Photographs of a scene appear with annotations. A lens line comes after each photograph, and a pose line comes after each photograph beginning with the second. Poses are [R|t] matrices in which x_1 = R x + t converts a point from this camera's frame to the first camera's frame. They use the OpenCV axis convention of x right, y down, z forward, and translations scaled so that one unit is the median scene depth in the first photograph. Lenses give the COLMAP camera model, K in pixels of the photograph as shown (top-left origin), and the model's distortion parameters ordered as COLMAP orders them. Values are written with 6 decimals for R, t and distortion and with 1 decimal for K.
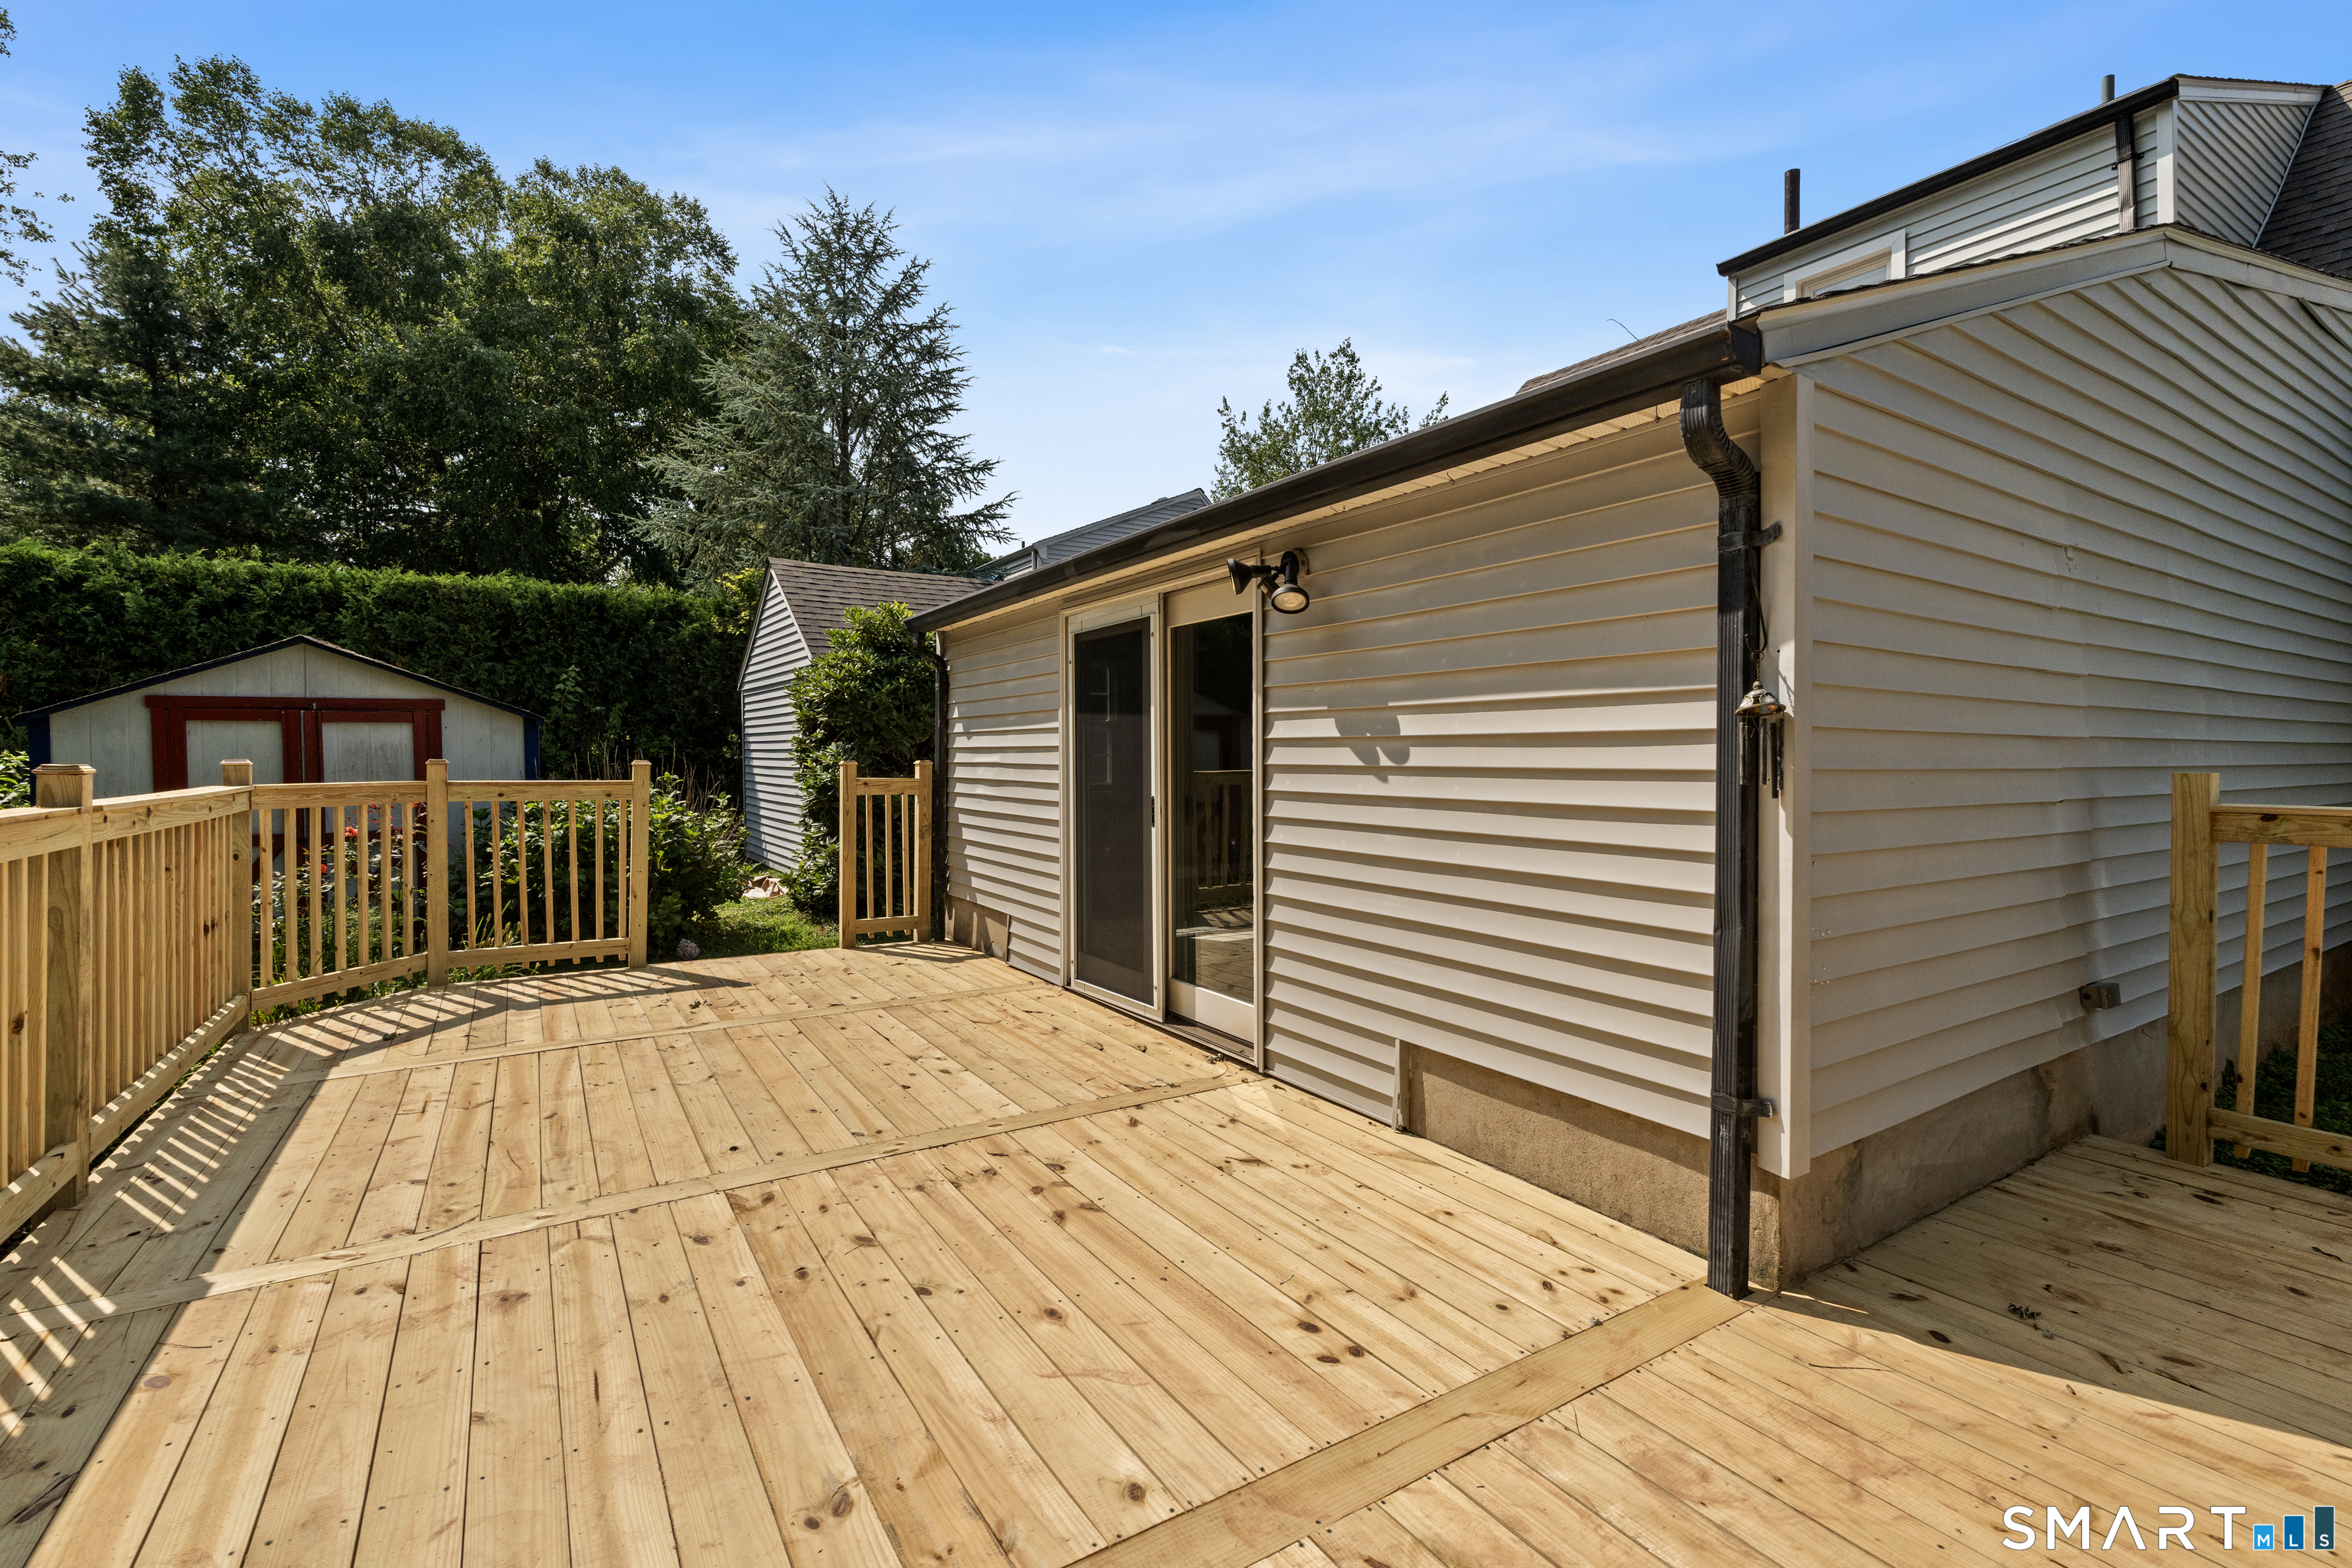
lens RADIAL K [[1065.5, 0, 1180.4], [0, 1065.5, 726.4], [0, 0, 1]] dist [-0.001310, 0.000454]
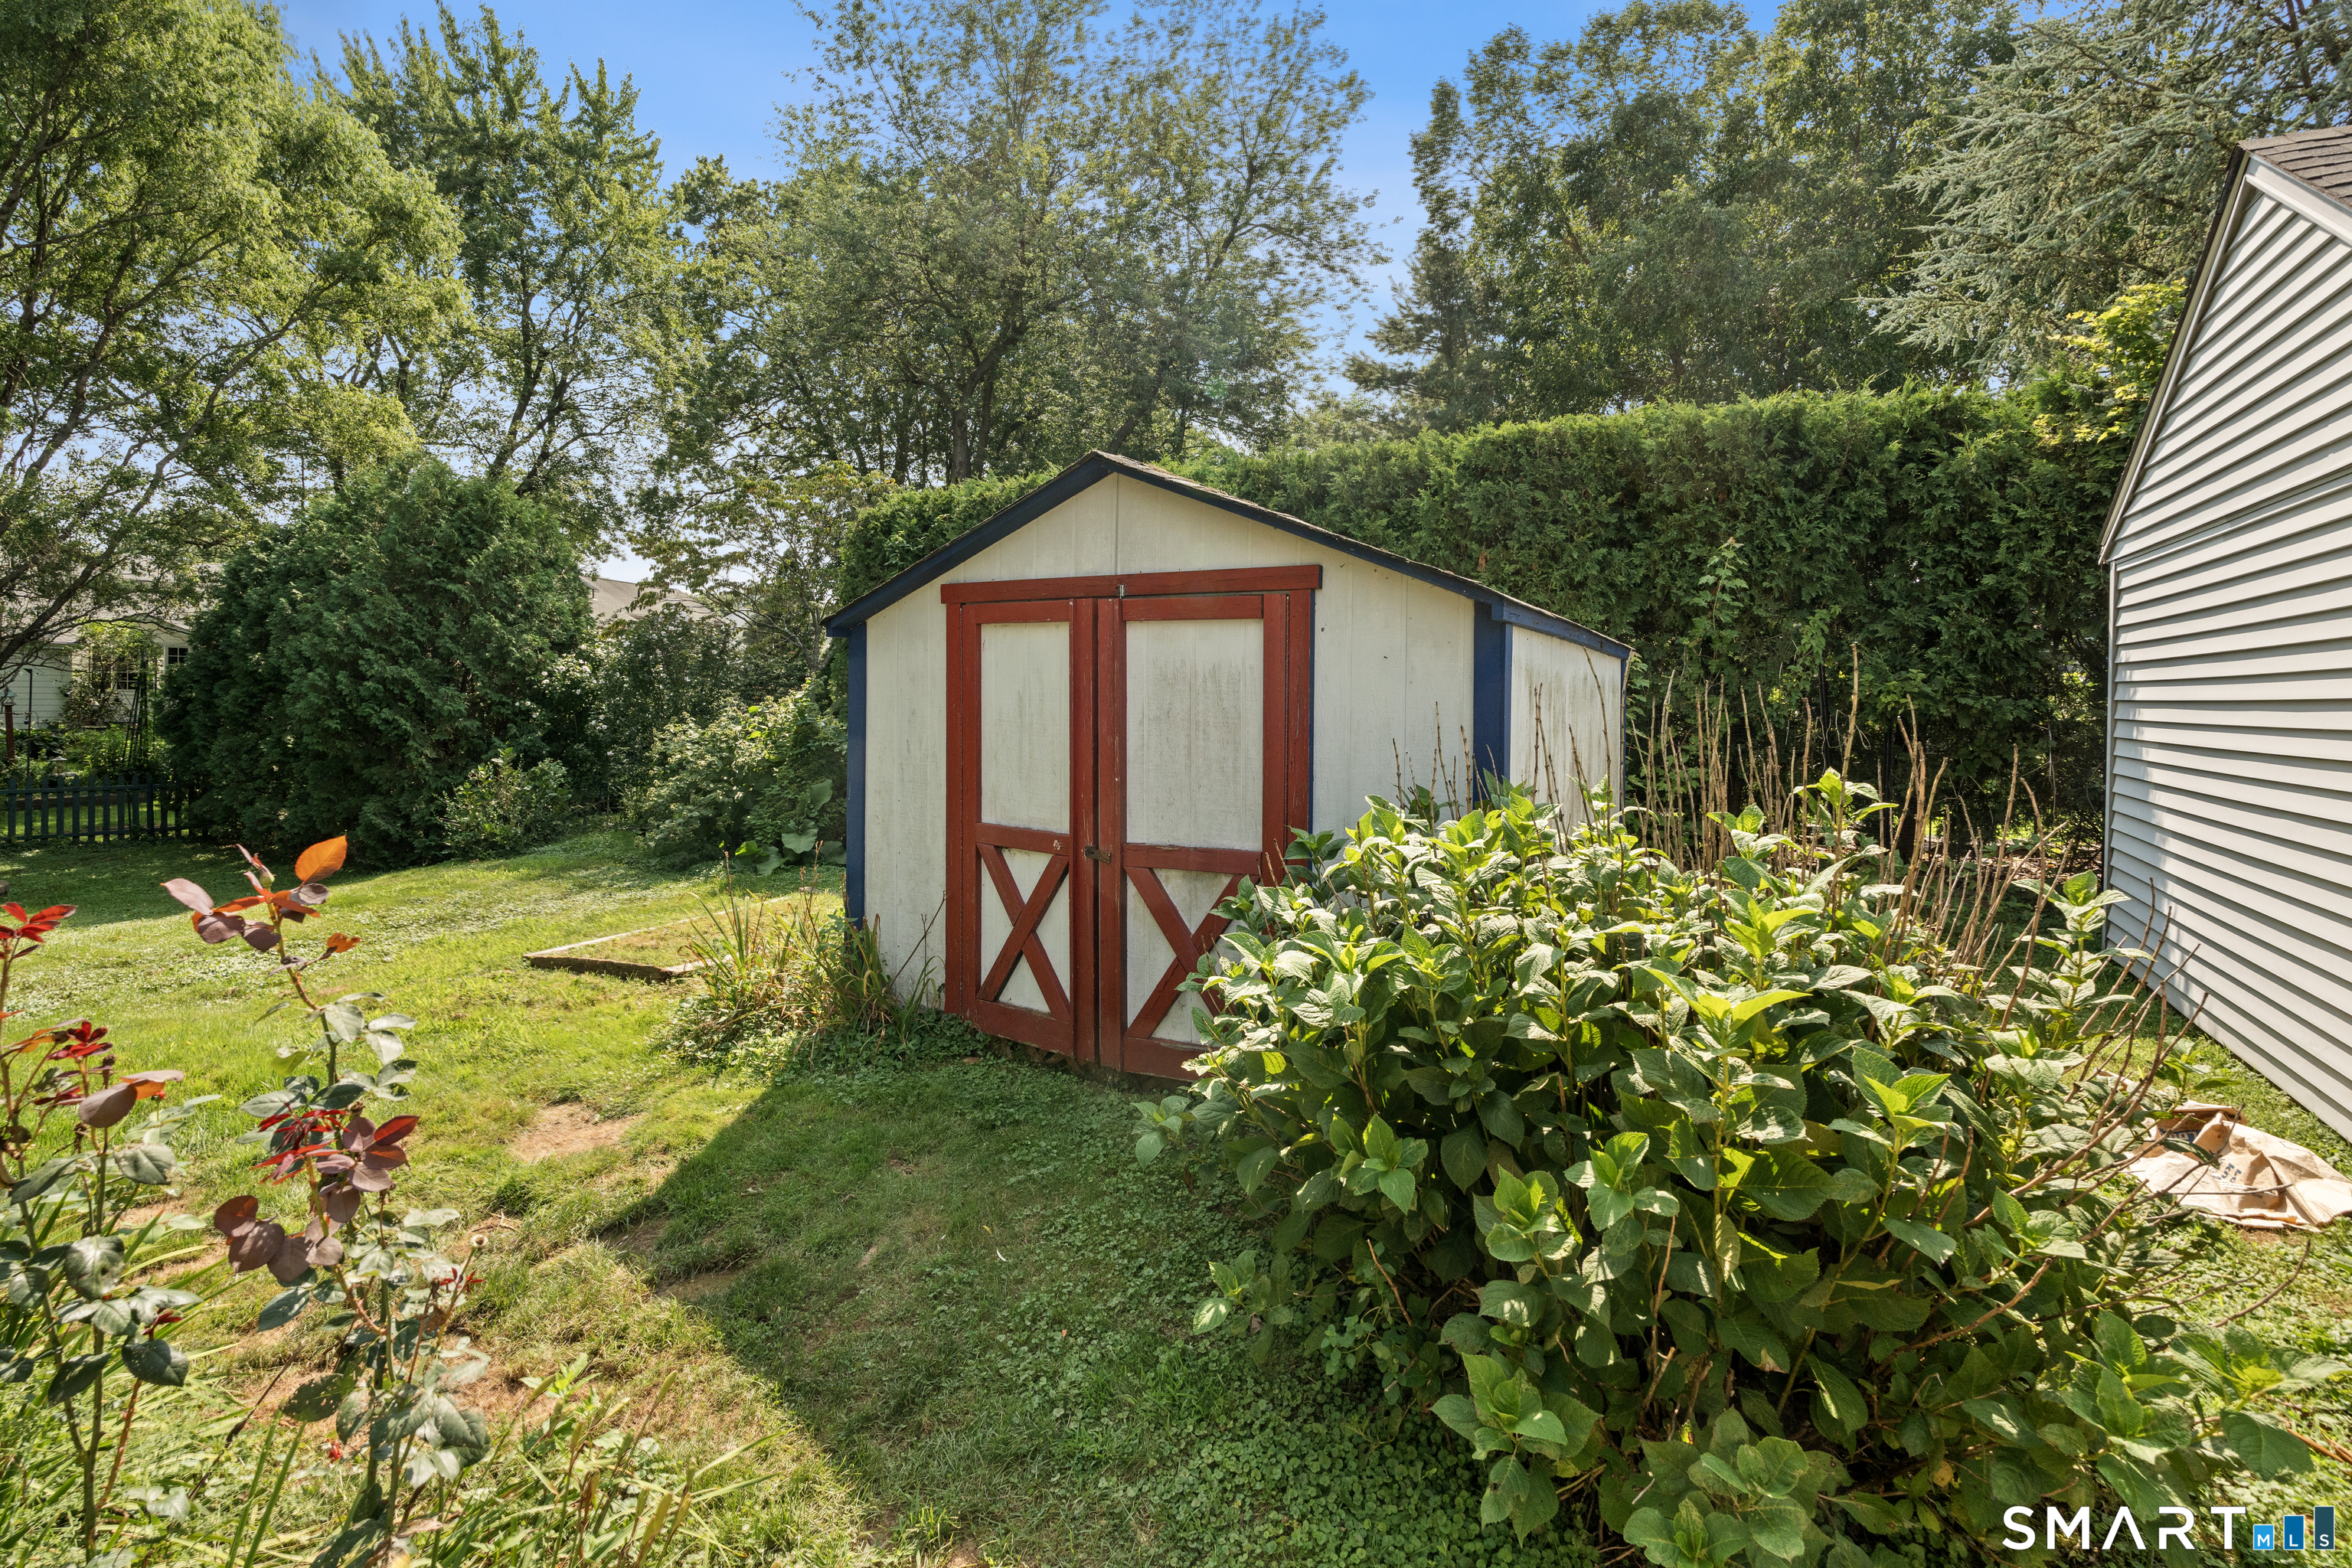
lens RADIAL K [[1065.5, 0, 1180.4], [0, 1065.5, 726.4], [0, 0, 1]] dist [-0.001310, 0.000454]
pose [[0.469681, 0.042595, -0.881808, -0.200790], [-0.003422, 0.998916, 0.046430, 0.012785], [0.882830, -0.018789, 0.469317, 0.453272]]
